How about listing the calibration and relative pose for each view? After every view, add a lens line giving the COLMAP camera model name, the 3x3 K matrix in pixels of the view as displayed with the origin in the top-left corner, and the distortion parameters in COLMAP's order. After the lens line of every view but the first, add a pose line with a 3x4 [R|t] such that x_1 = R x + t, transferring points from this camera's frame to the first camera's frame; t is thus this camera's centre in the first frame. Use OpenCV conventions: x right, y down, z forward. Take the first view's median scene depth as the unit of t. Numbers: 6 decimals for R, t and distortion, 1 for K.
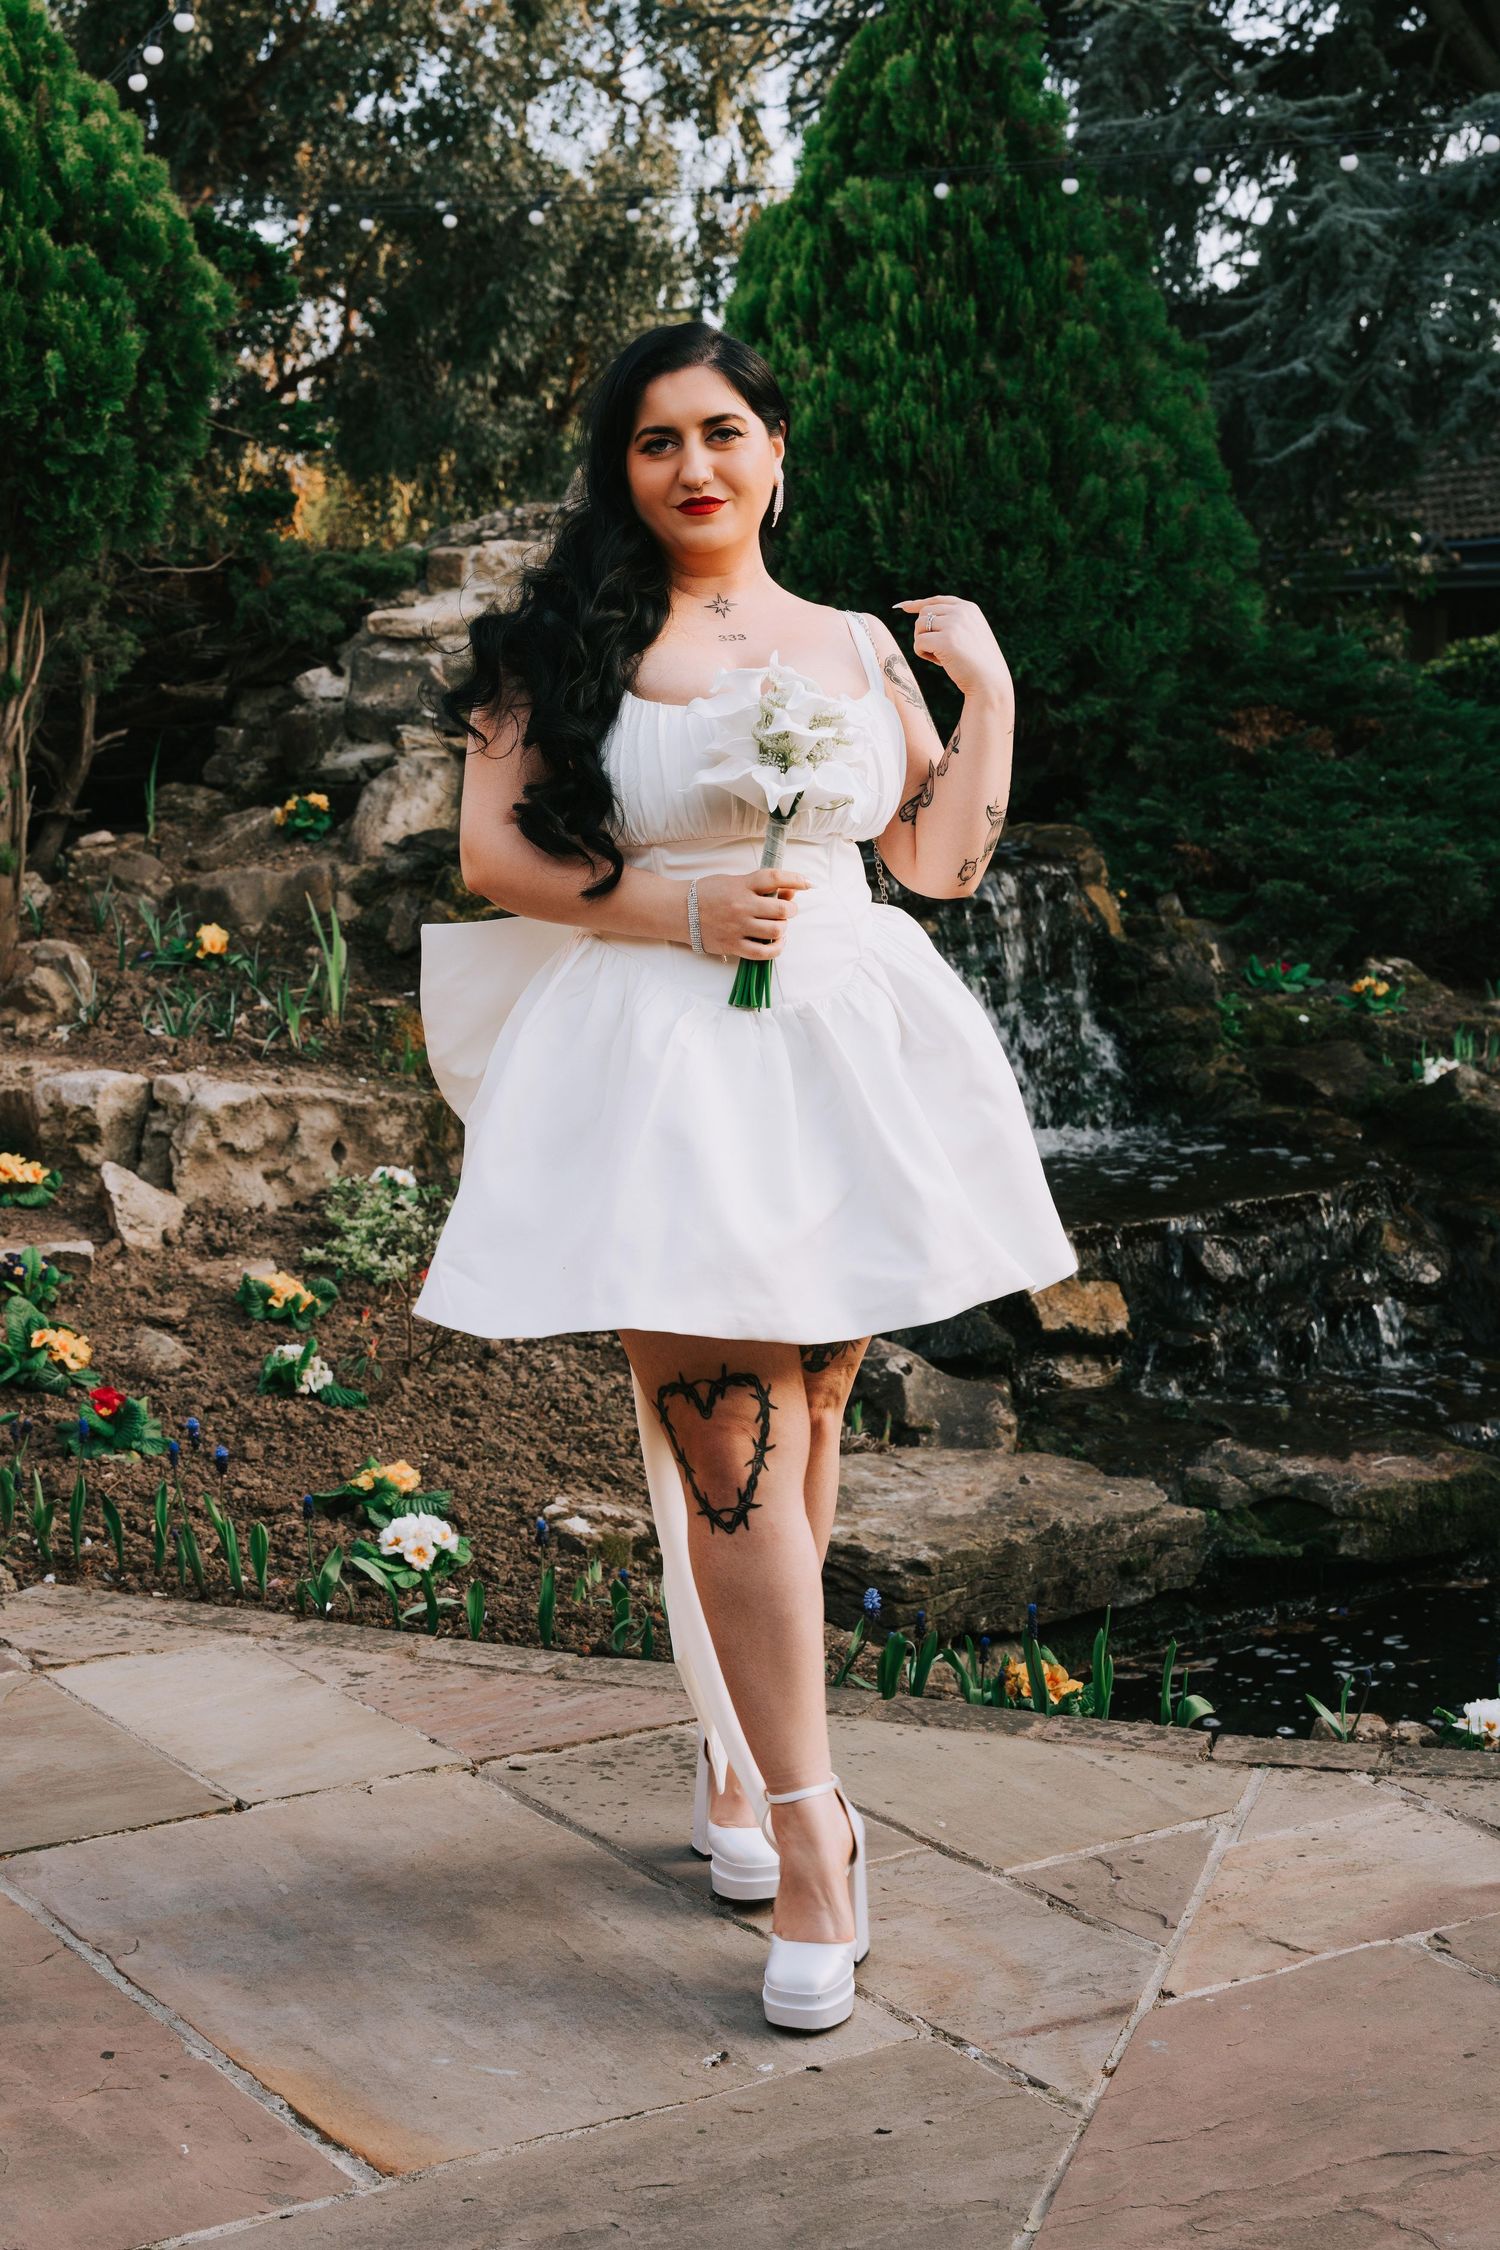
lens RADIAL K [[3223.1, 0, 750.0], [0, 3223.1, 1125.0], [0, 0, 1]] dist [-0.133964, -0.031285]
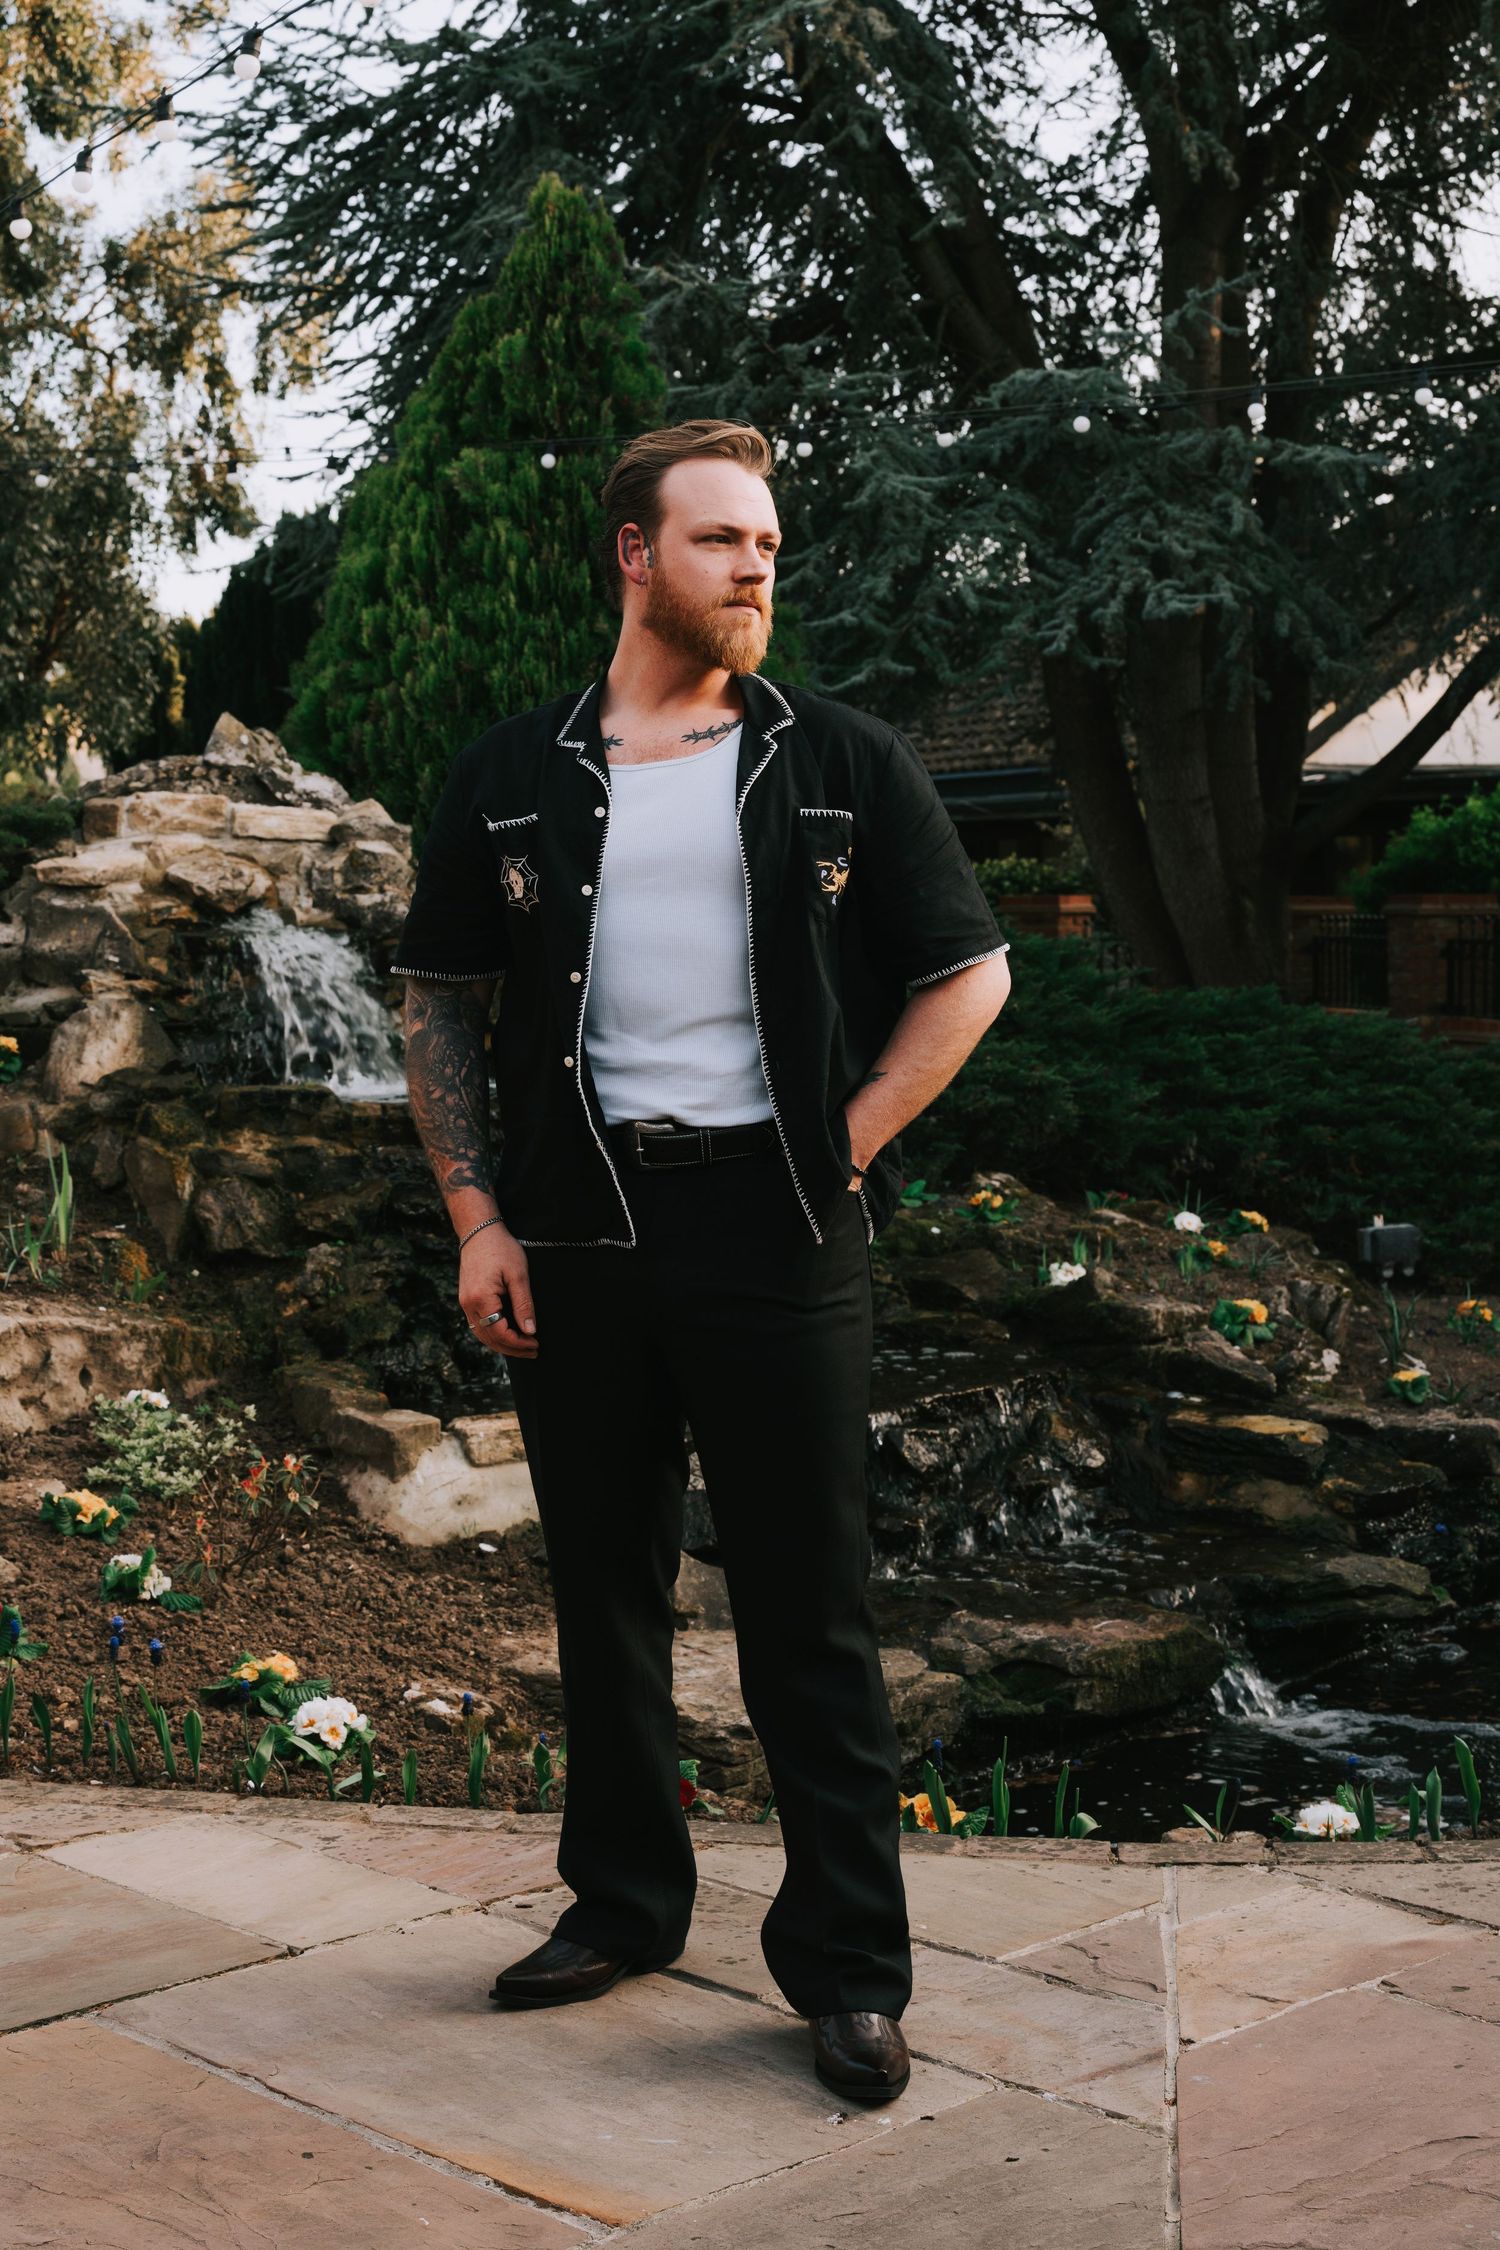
lens RADIAL K [[3222.8, 0, 746.0], [0, 3222.8, 1091.6], [0, 0, 1]] dist [-0.132924, 0.003086]
pose [[0.983959, -0.017989, 0.177486, -0.098292], [0.032692, 0.996237, -0.080265, 0.006111], [-0.175374, 0.084780, 0.980845, -0.061979]]
